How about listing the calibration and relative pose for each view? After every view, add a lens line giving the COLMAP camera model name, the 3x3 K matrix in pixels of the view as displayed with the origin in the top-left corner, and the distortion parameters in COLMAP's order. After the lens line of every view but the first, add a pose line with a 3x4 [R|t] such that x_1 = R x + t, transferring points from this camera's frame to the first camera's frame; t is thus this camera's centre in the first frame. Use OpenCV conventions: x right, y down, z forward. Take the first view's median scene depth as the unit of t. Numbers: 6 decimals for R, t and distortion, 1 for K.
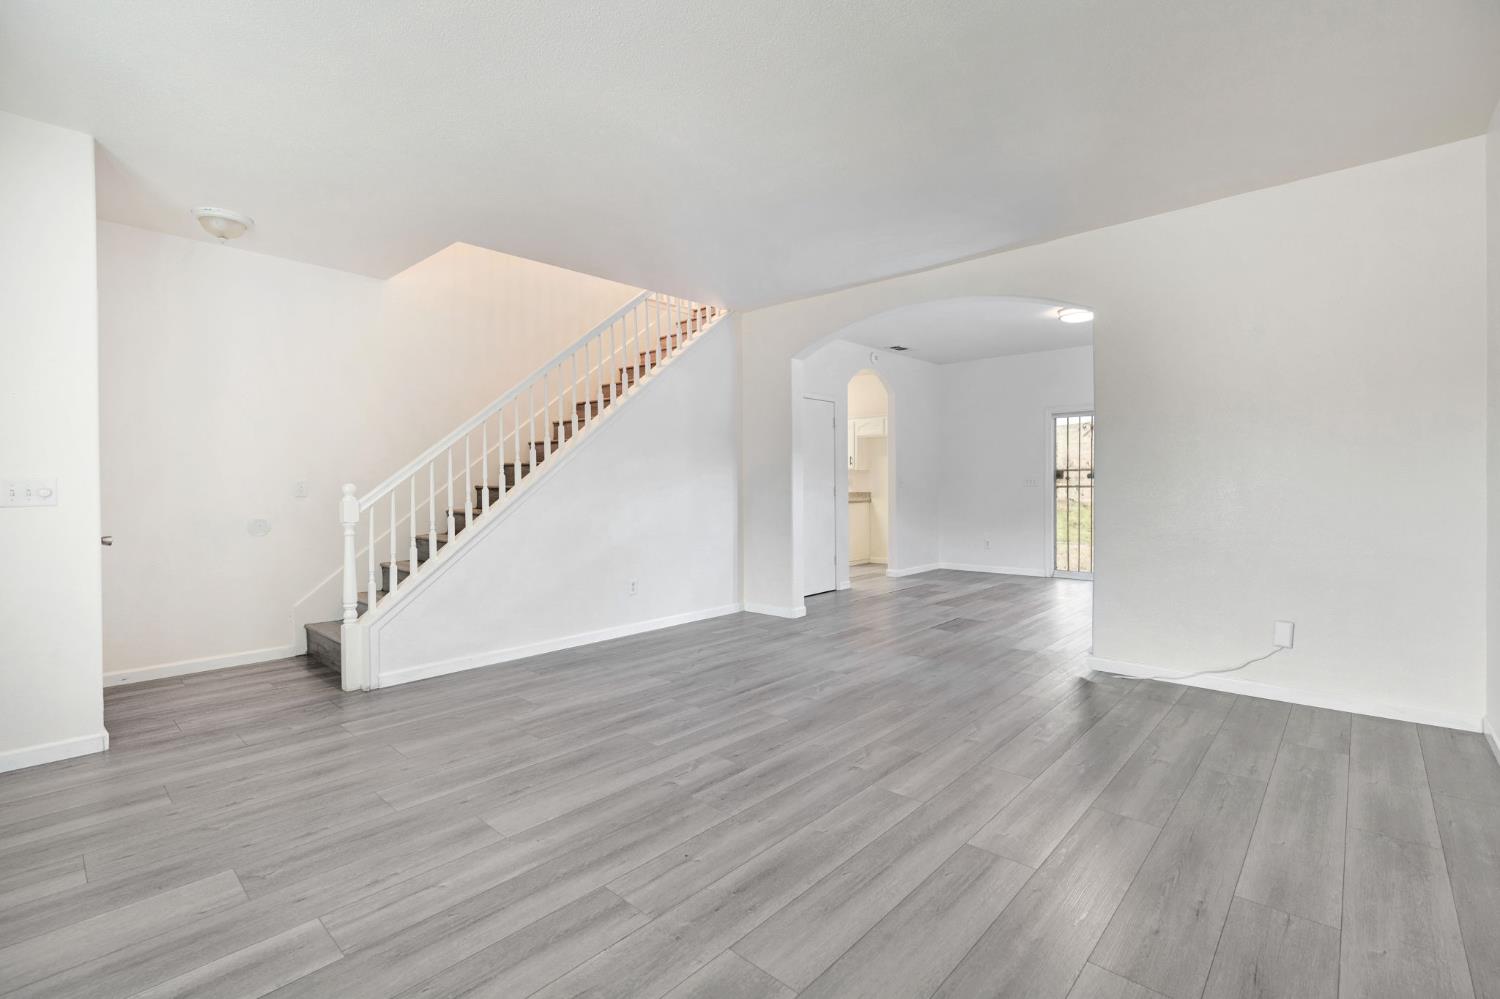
lens RADIAL K [[679.3, 0, 741.6], [0, 679.3, 491.8], [0, 0, 1]] dist [-0.001884, 0.000122]
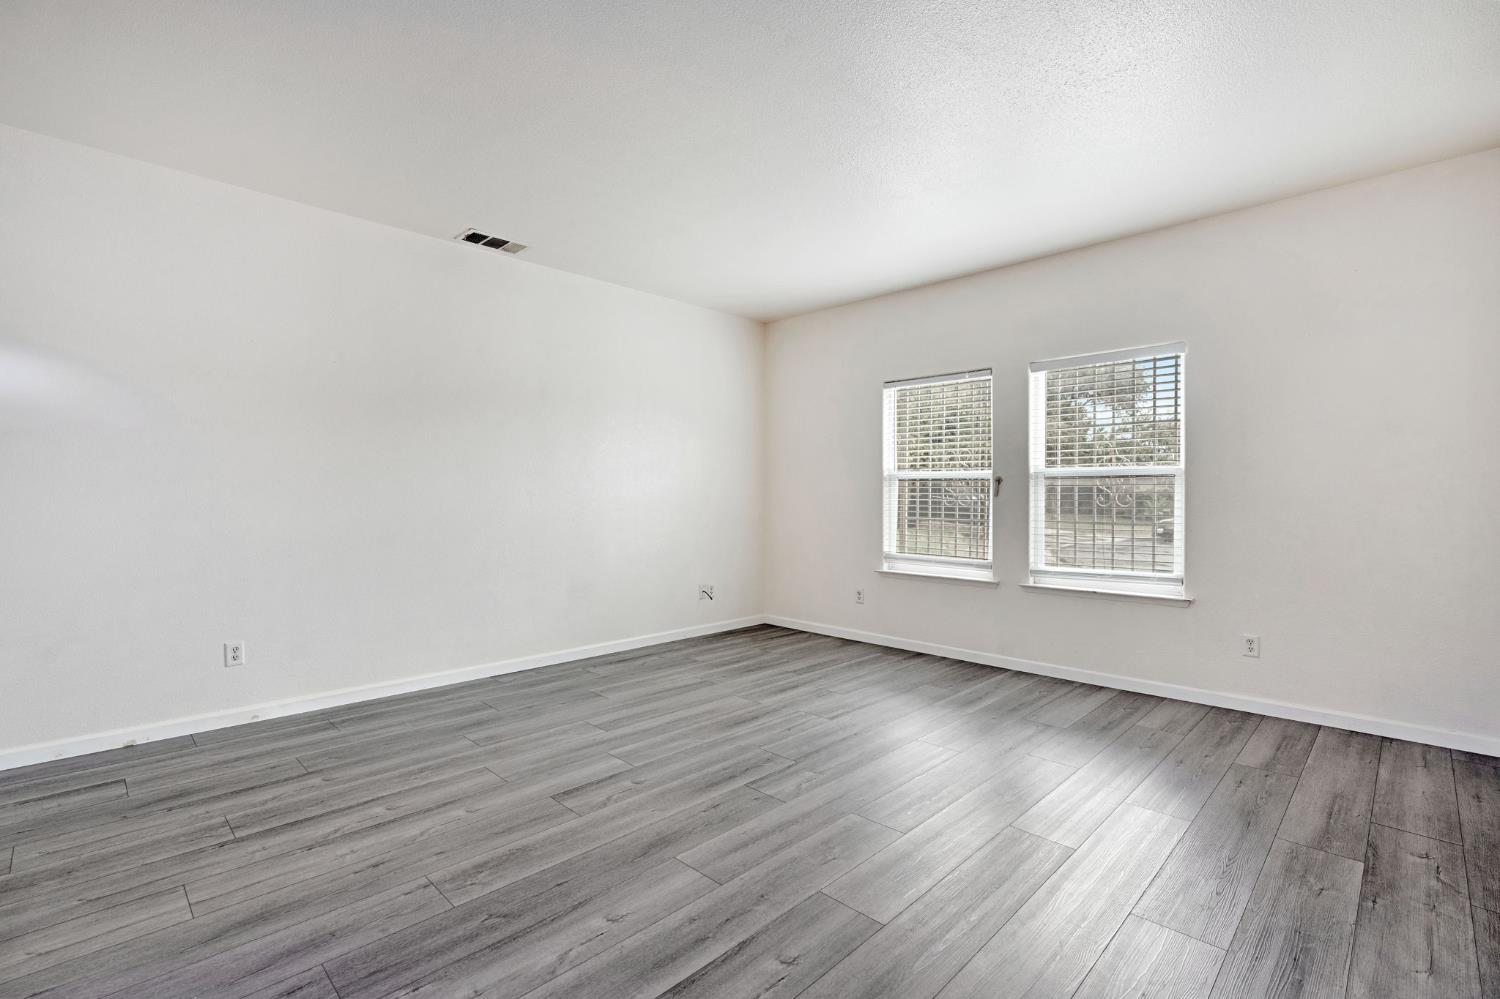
lens RADIAL K [[672.4, 0, 753.8], [0, 672.4, 496.0], [0, 0, 1]] dist [-0.001905, 0.000644]
pose [[-0.999769, 0.005953, 0.020647, -0.022569], [0.006339, 0.999806, 0.018668, -0.024822], [-0.020532, 0.018794, -0.999613, 1.698560]]
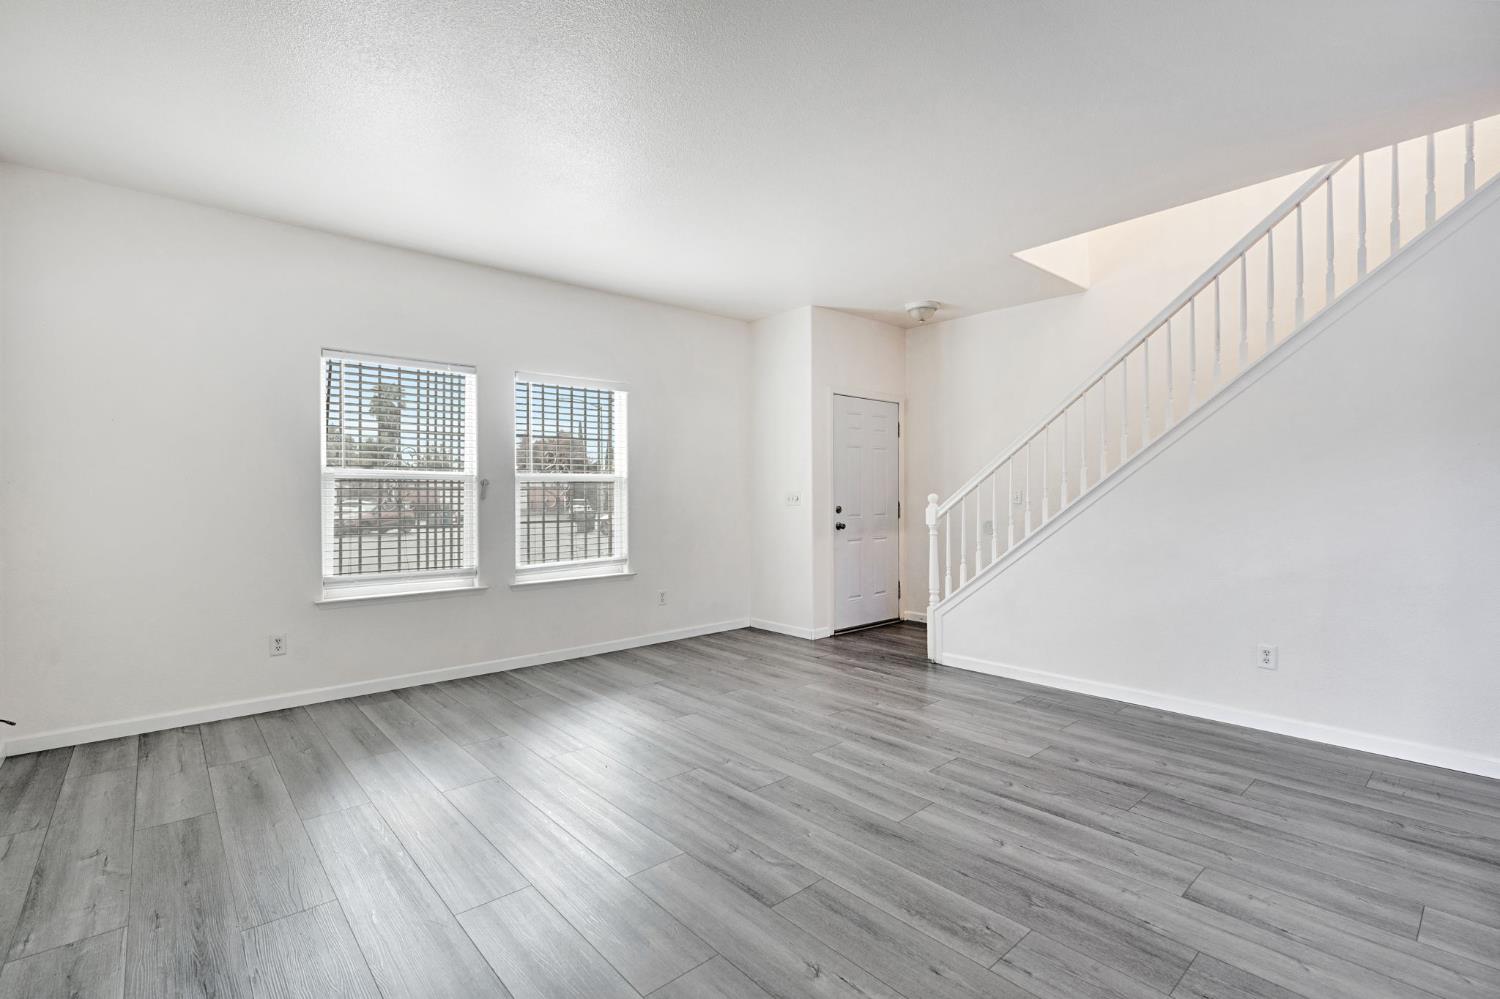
lens RADIAL K [[672.4, 0, 753.8], [0, 672.4, 496.0], [0, 0, 1]] dist [-0.001905, 0.000644]
pose [[-0.092046, 0.005305, -0.995741, 0.824593], [-0.009530, 0.999935, 0.006208, -0.014955], [0.995709, 0.010060, -0.091990, 0.941642]]
